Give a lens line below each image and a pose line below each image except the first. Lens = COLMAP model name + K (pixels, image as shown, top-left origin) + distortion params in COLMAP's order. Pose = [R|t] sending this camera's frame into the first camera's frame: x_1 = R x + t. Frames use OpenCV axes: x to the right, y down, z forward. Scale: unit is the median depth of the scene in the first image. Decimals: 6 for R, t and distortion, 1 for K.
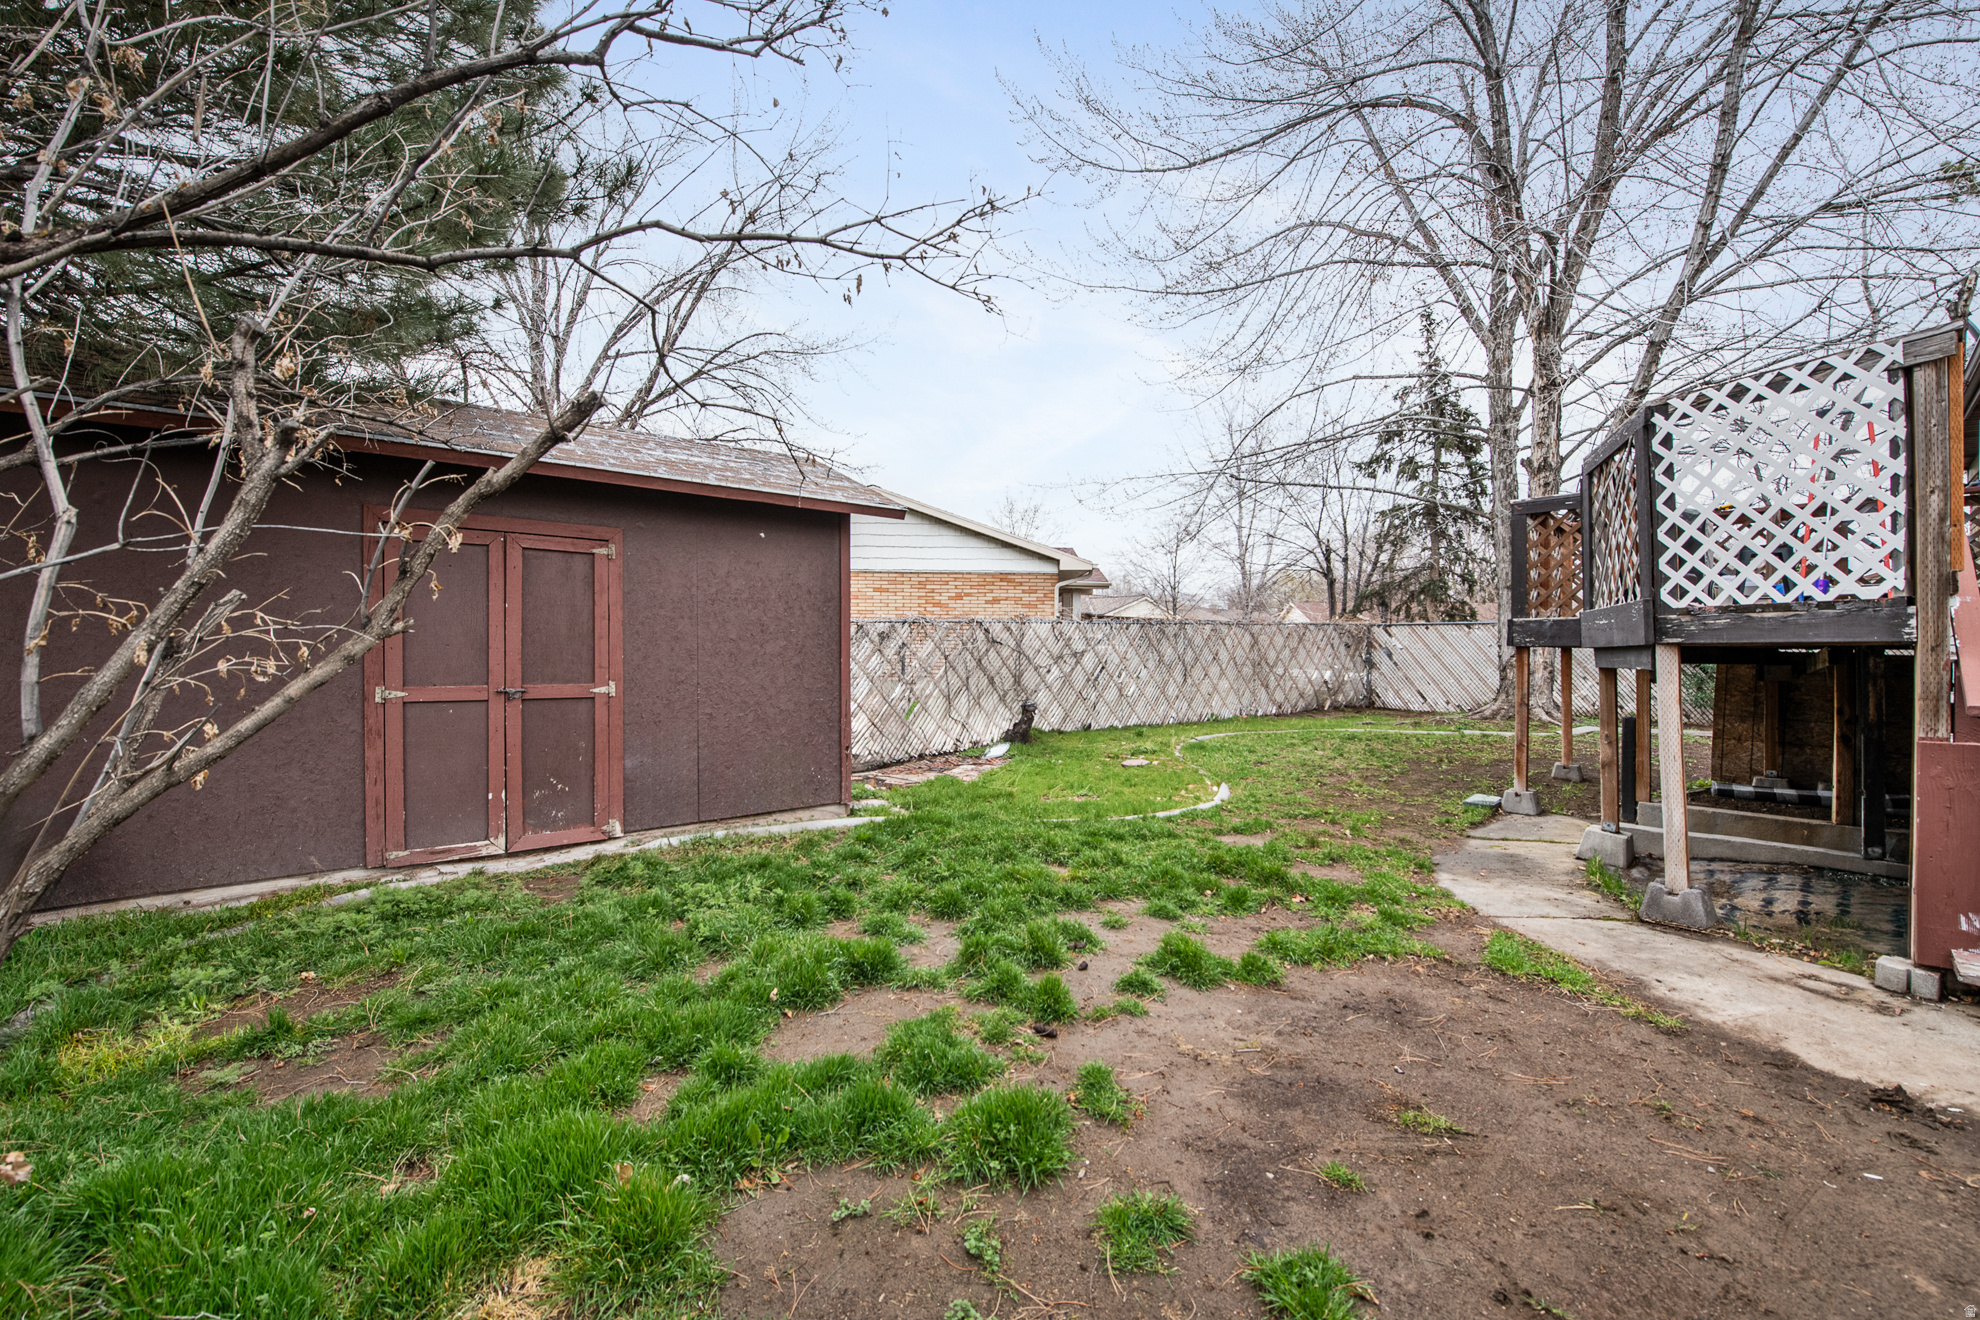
lens RADIAL K [[774.0, 0, 995.6], [0, 774.0, 652.2], [0, 0, 1]] dist [0.002205, -0.000094]
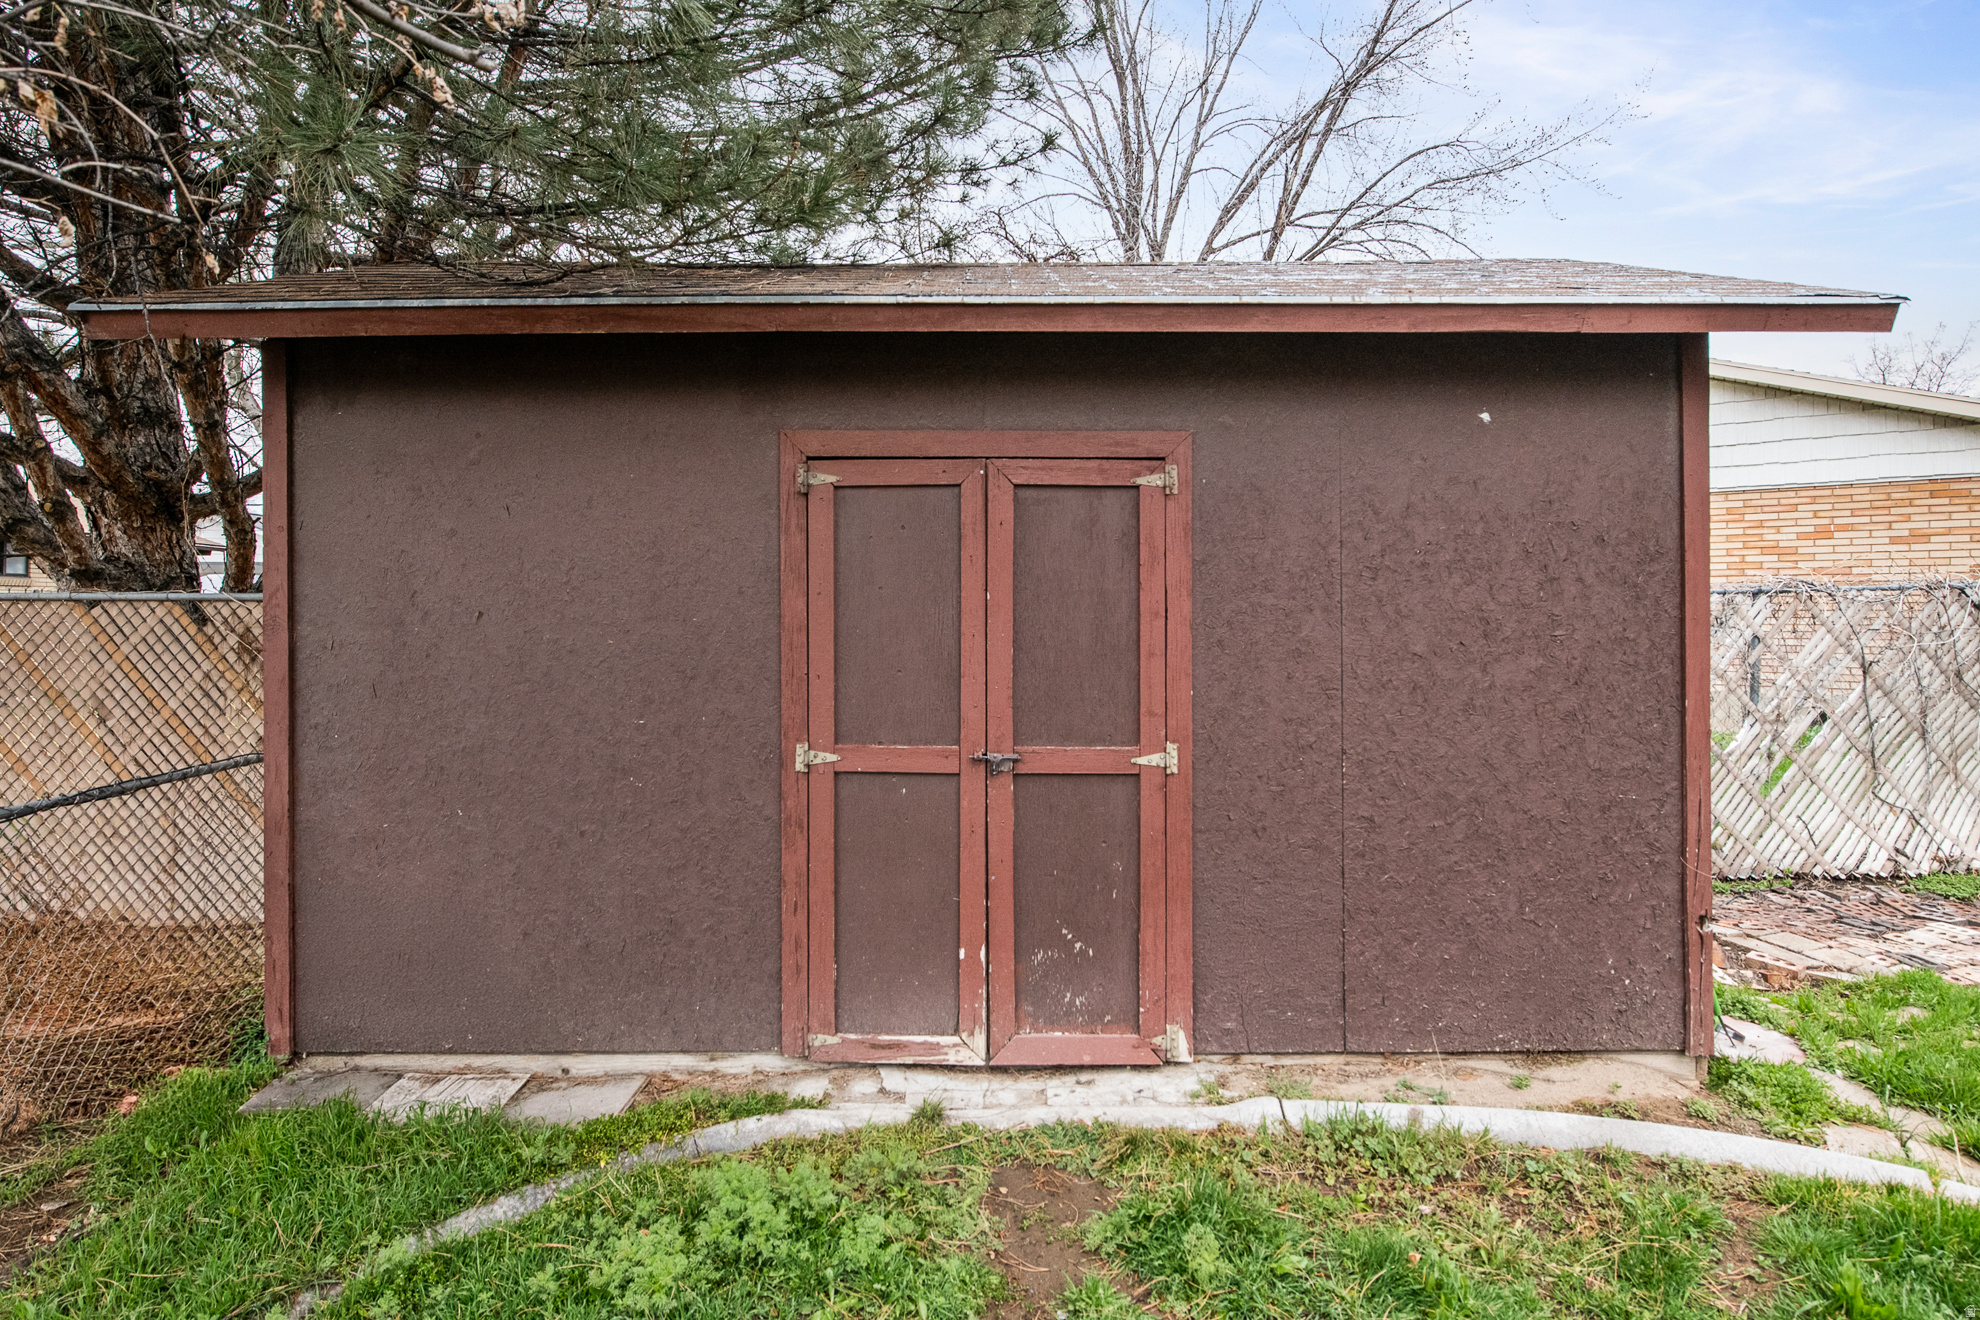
lens RADIAL K [[919.4, 0, 1019.0], [0, 919.4, 609.8], [0, 0, 1]] dist [-0.005133, -0.000071]
pose [[0.775506, -0.001360, -0.631338, -0.202356], [-0.001199, 0.999993, -0.003626, -0.045059], [0.631339, 0.003569, 0.775499, 0.486791]]
